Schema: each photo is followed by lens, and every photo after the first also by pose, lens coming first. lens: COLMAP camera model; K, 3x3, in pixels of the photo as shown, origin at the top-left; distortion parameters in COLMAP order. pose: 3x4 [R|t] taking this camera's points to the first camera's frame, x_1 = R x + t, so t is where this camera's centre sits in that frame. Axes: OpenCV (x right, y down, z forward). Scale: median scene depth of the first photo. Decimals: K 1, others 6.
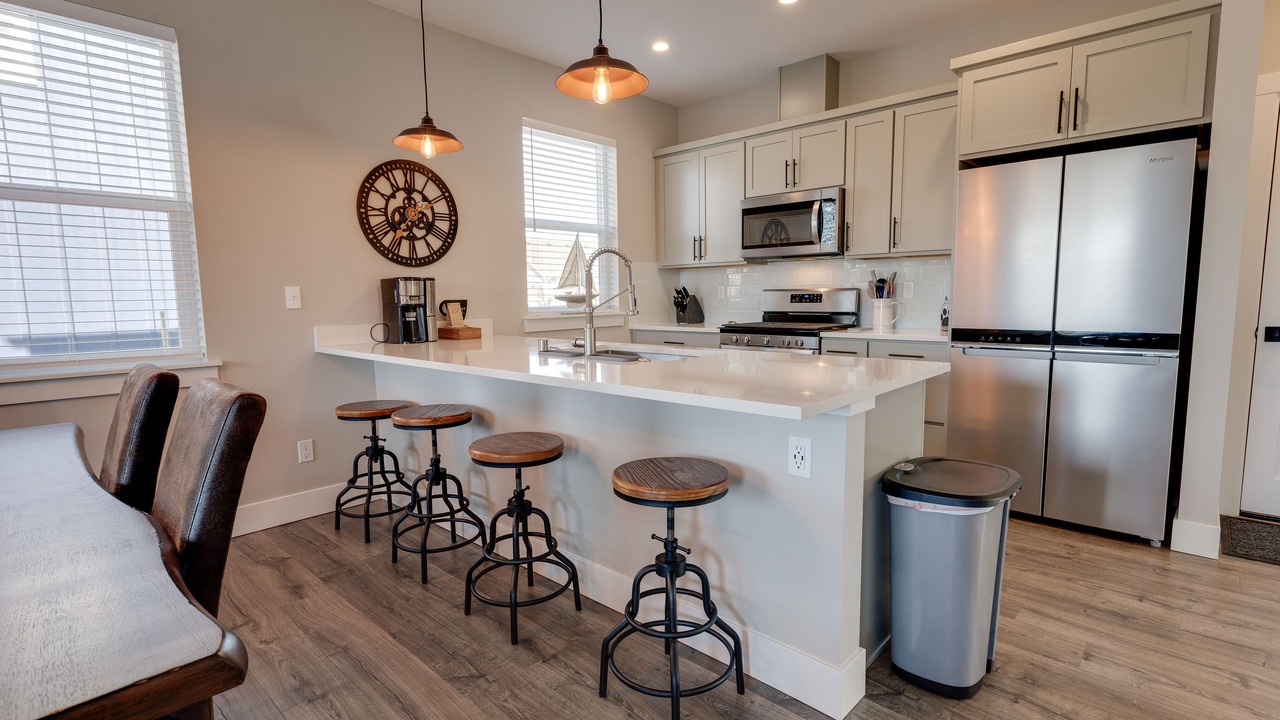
lens RADIAL K [[525.9, 0, 617.9], [0, 525.9, 356.1], [0, 0, 1]] dist [0.000433, 0.000584]
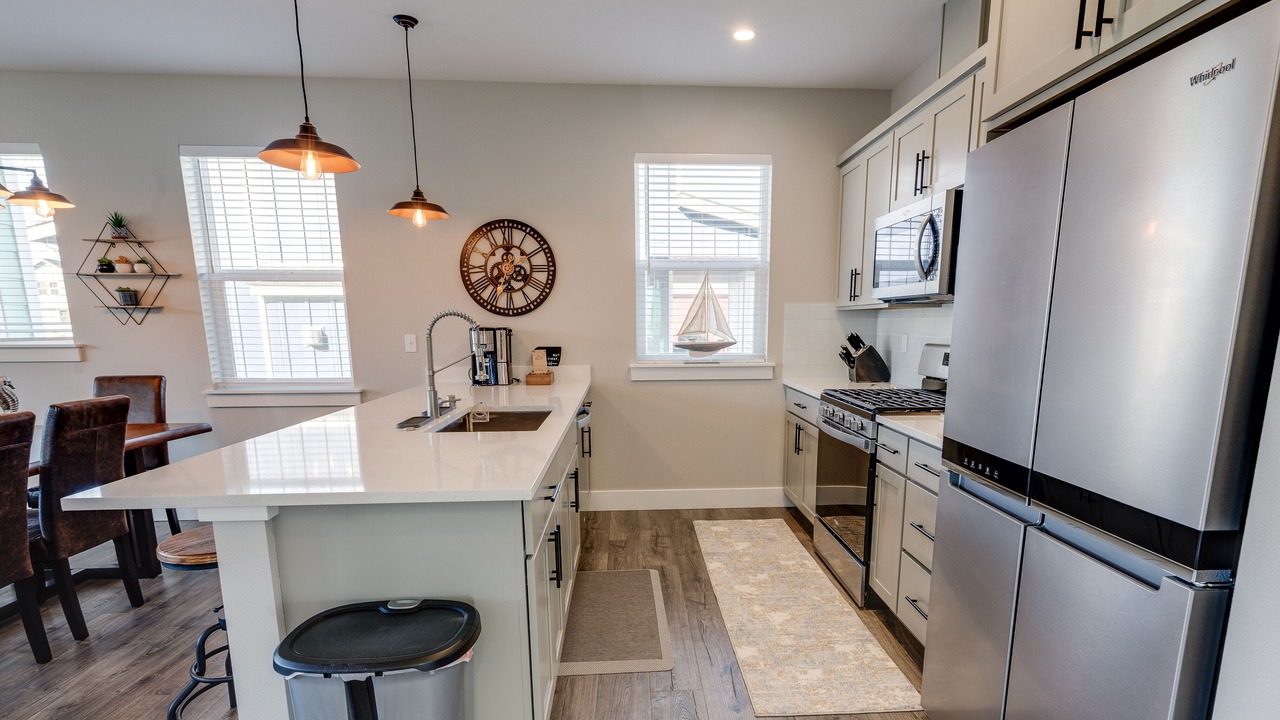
lens RADIAL K [[553.2, 0, 661.6], [0, 553.2, 430.9], [0, 0, 1]] dist [-0.013335, -0.000018]
pose [[0.782595, 0.127784, -0.609275, 0.608376], [-0.082601, 0.991367, 0.101823, -0.075245], [0.617027, -0.029359, 0.786394, 0.272548]]
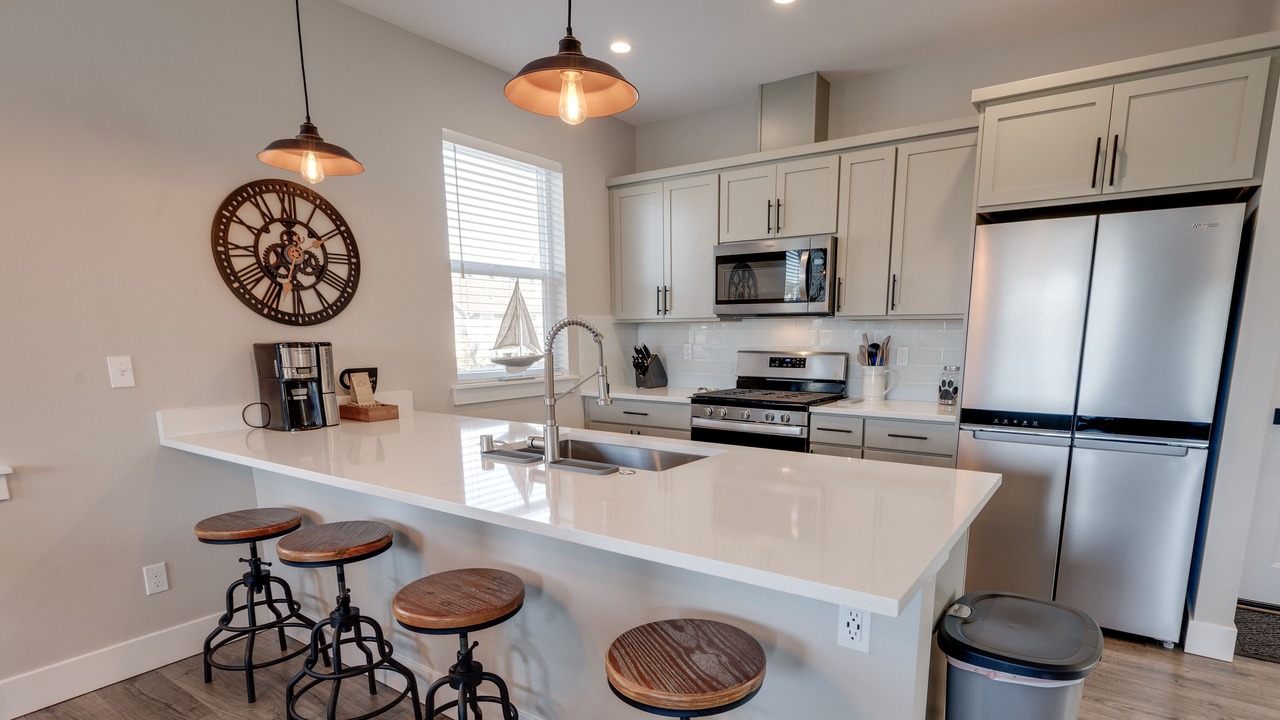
lens RADIAL K [[580.5, 0, 641.7], [0, 580.5, 445.4], [0, 0, 1]] dist [0.003148, 0.000598]
pose [[0.988995, -0.020488, 0.146525, -0.030111], [0.010517, 0.997596, 0.068501, -0.050776], [-0.147576, -0.066206, 0.986832, 0.093637]]
